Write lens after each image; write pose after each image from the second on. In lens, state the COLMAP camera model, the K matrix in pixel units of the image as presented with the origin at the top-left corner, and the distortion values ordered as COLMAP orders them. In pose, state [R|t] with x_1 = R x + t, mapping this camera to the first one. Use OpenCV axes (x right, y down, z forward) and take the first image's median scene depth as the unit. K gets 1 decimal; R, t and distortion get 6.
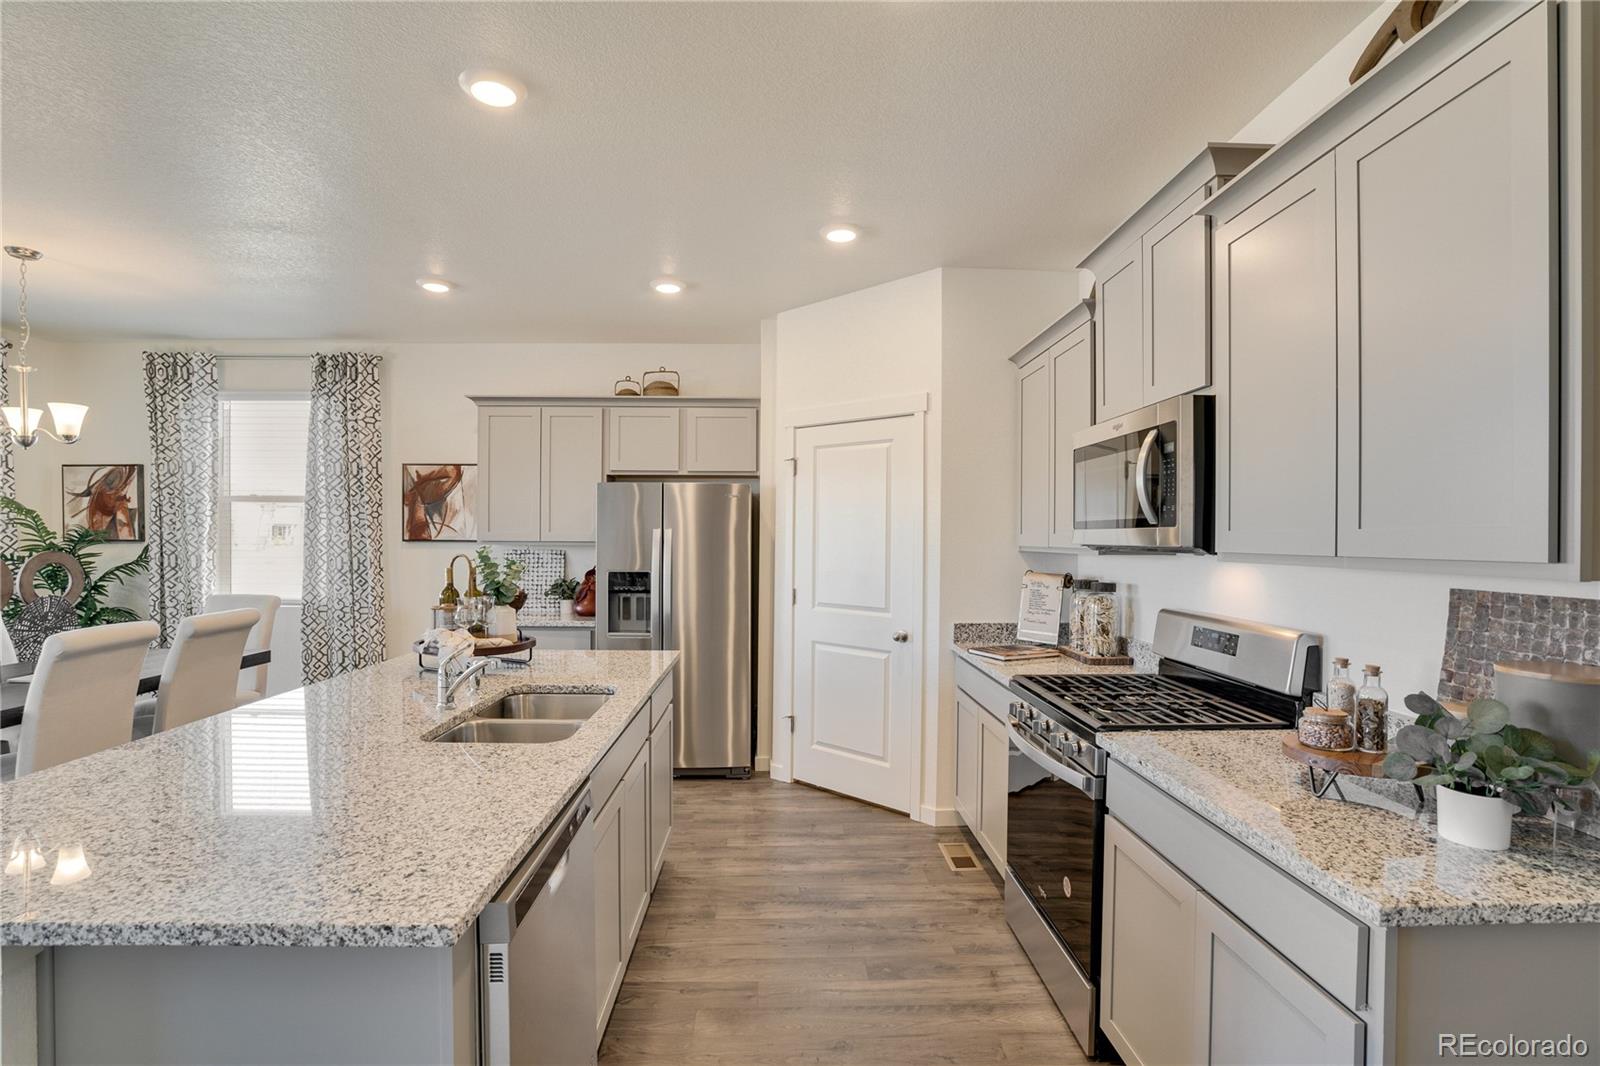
lens RADIAL K [[755.9, 0, 776.9], [0, 755.9, 541.4], [0, 0, 1]] dist [-0.043822, 0.012851]
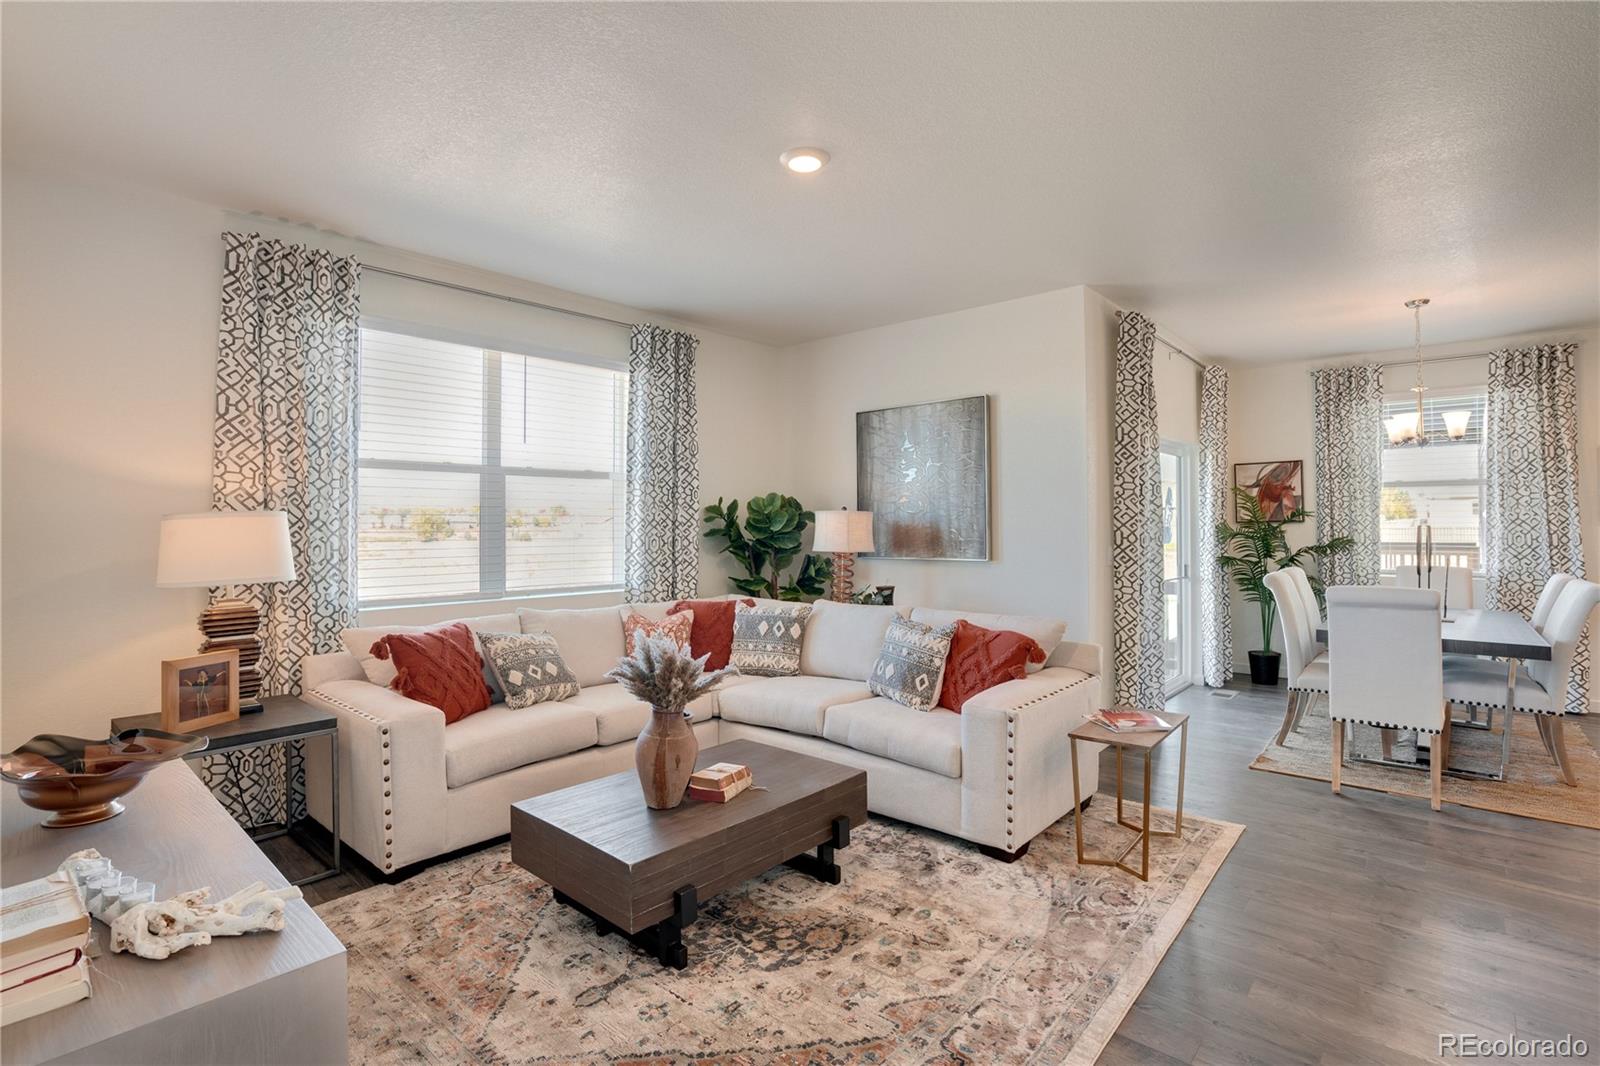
lens RADIAL K [[755.9, 0, 812.8], [0, 755.9, 535.2], [0, 0, 1]] dist [-0.043822, 0.012851]
pose [[0.740503, -0.000422, -0.672053, -0.680293], [0.003147, 0.999991, 0.002840, 0.017788], [0.672046, -0.004218, 0.740497, -0.529847]]
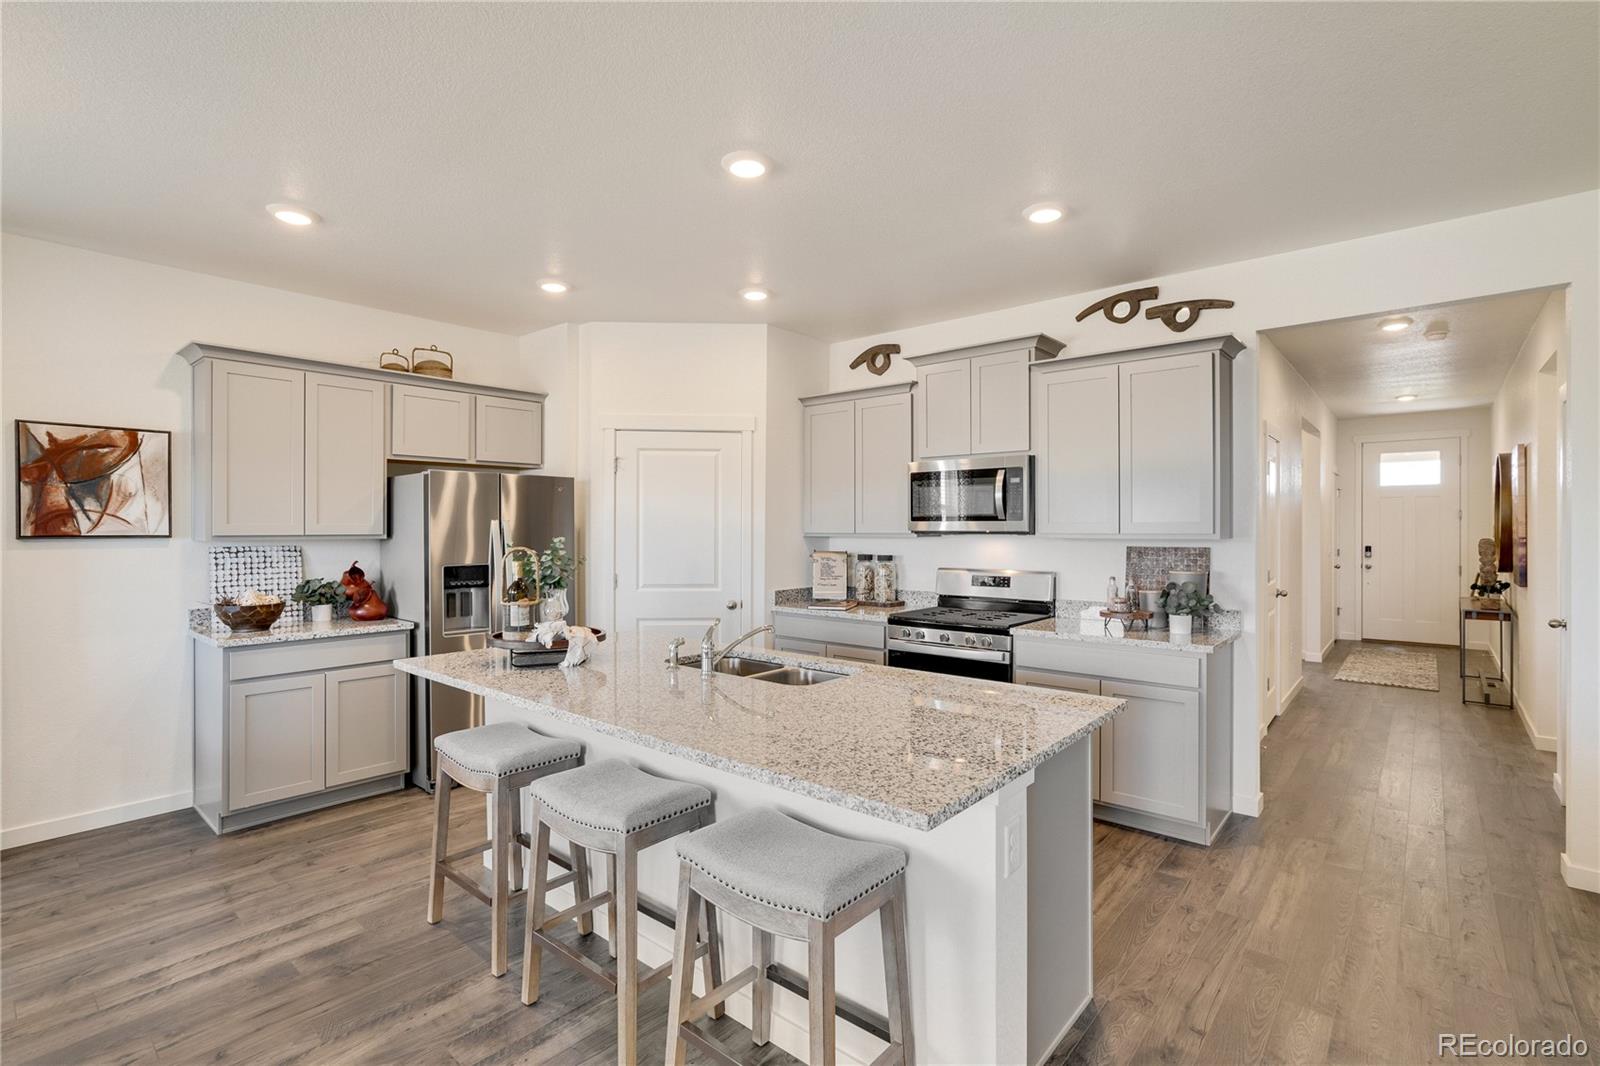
lens RADIAL K [[755.9, 0, 806.8], [0, 755.9, 526.7], [0, 0, 1]] dist [-0.043822, 0.012851]
pose [[0.652365, -0.005299, 0.757886, -0.569081], [0.009741, 0.999952, -0.001393, -0.002755], [-0.757842, 0.008291, 0.652385, 0.057814]]
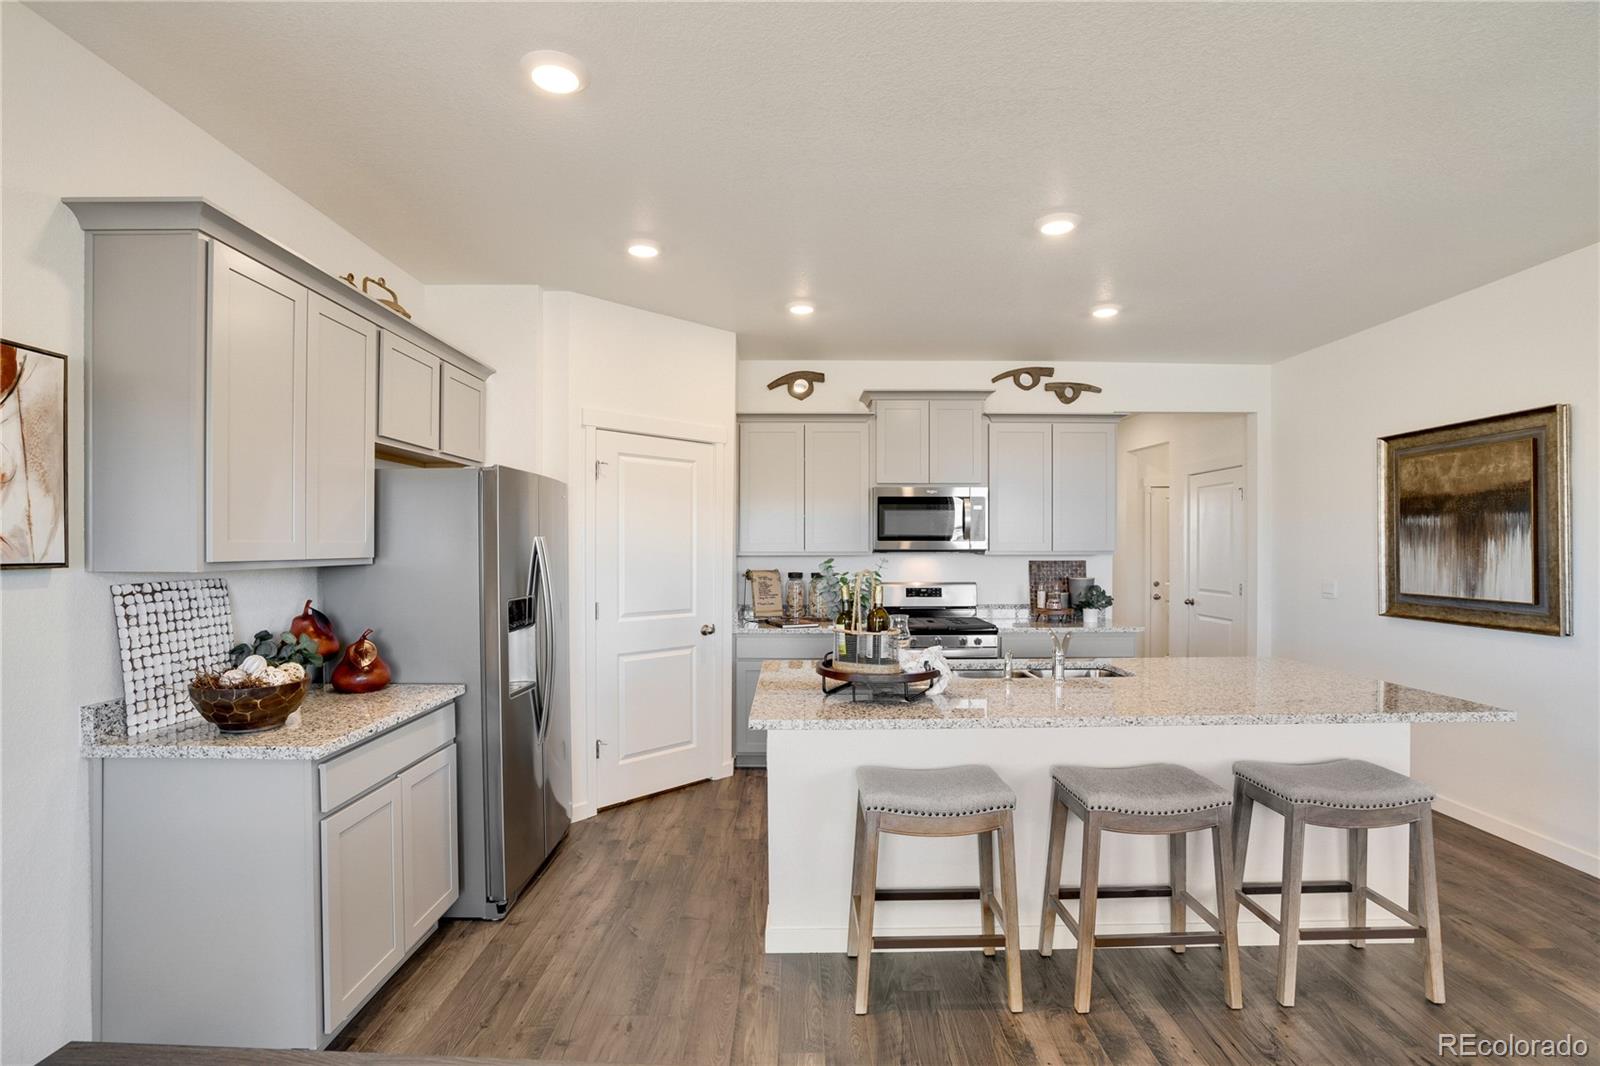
lens RADIAL K [[755.9, 0, 812.6], [0, 755.9, 546.5], [0, 0, 1]] dist [-0.043822, 0.012851]
pose [[-0.012503, -0.007587, 0.999893, -0.806150], [0.007073, 0.999946, 0.007676, -0.010043], [-0.999897, 0.007168, -0.012449, 0.673199]]
